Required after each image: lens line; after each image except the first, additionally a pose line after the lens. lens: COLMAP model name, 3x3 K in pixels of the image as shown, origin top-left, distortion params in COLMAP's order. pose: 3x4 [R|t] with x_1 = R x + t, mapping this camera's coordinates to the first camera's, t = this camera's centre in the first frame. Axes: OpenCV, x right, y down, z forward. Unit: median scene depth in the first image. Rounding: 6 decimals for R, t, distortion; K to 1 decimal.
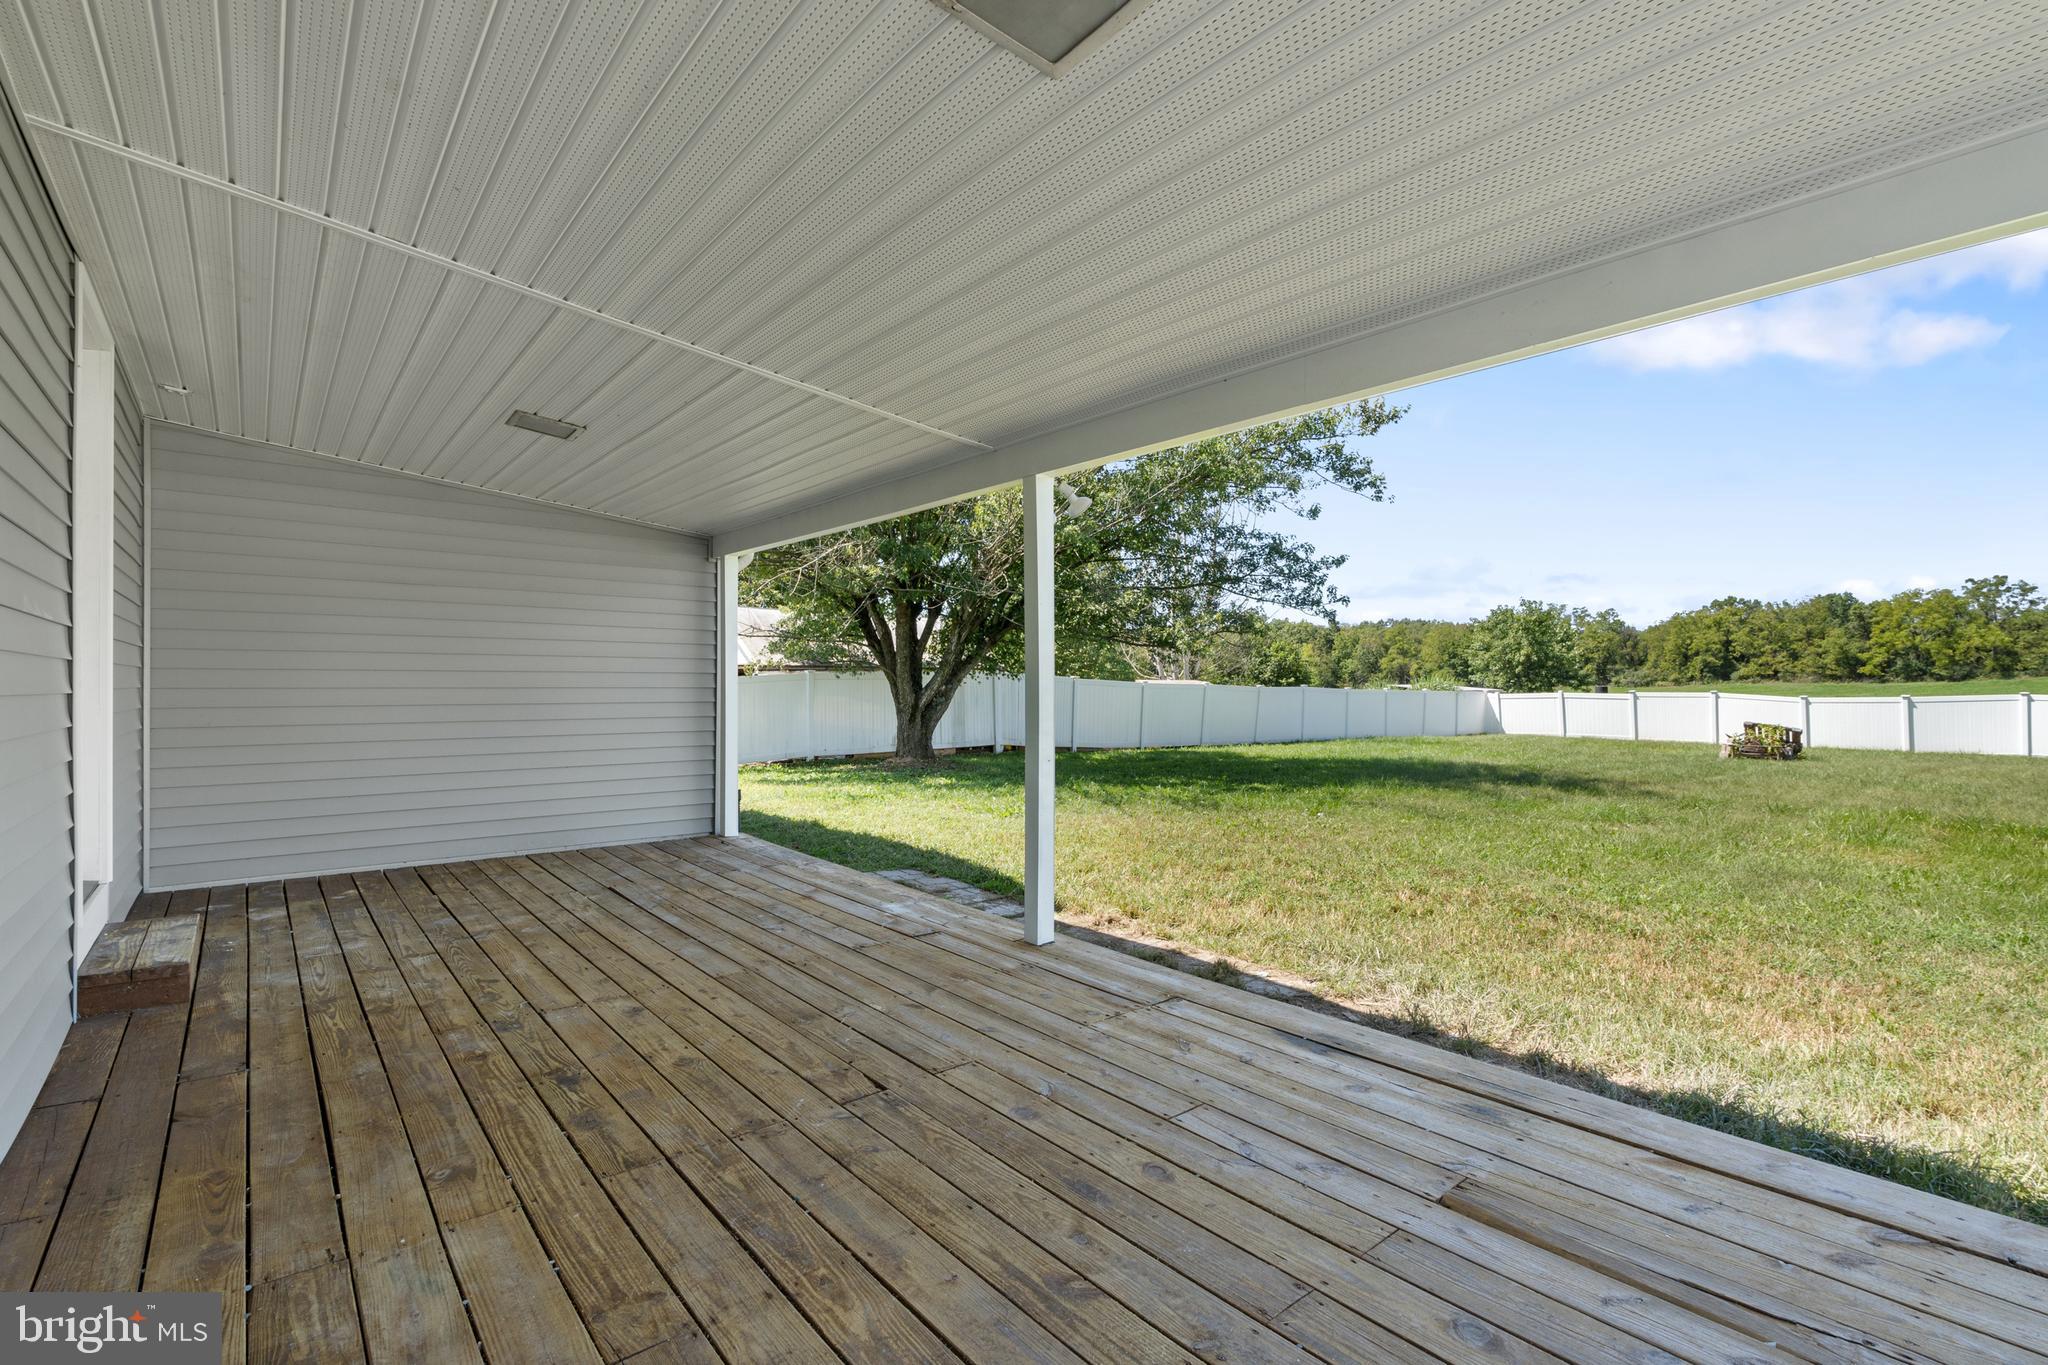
lens RADIAL K [[937.2, 0, 1042.3], [0, 937.2, 717.7], [0, 0, 1]] dist [-0.002666, -0.000420]
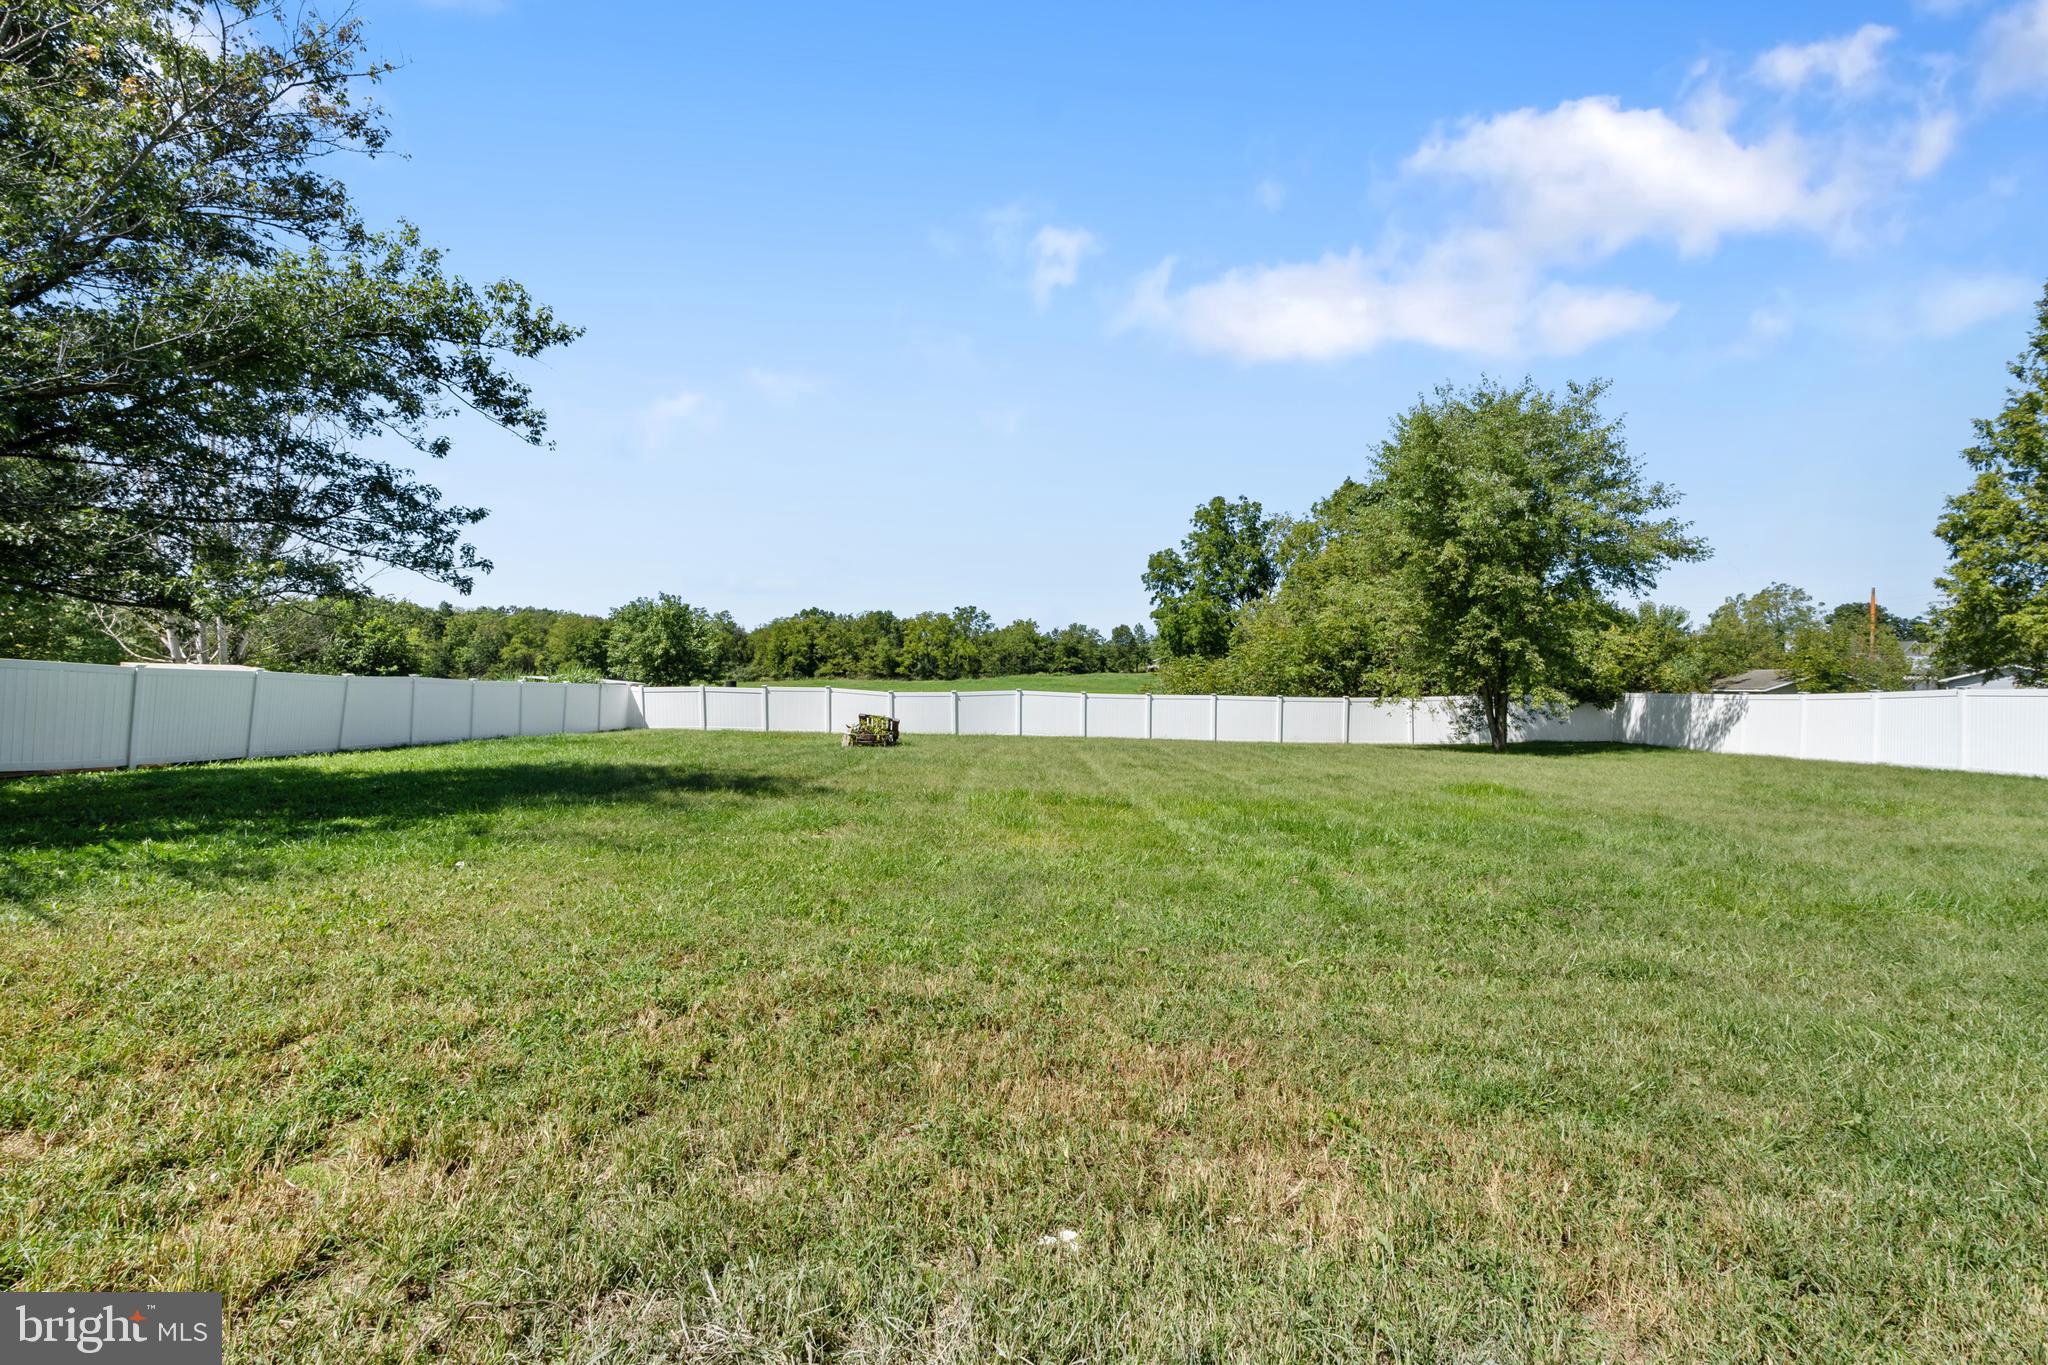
lens RADIAL K [[934.8, 0, 1033.4], [0, 934.8, 666.6], [0, 0, 1]] dist [-0.010878, 0.000306]
pose [[0.647524, 0.023507, 0.761683, 0.025456], [0.012187, 0.999077, -0.041194, -0.003882], [-0.761948, 0.035957, 0.646640, 0.125983]]
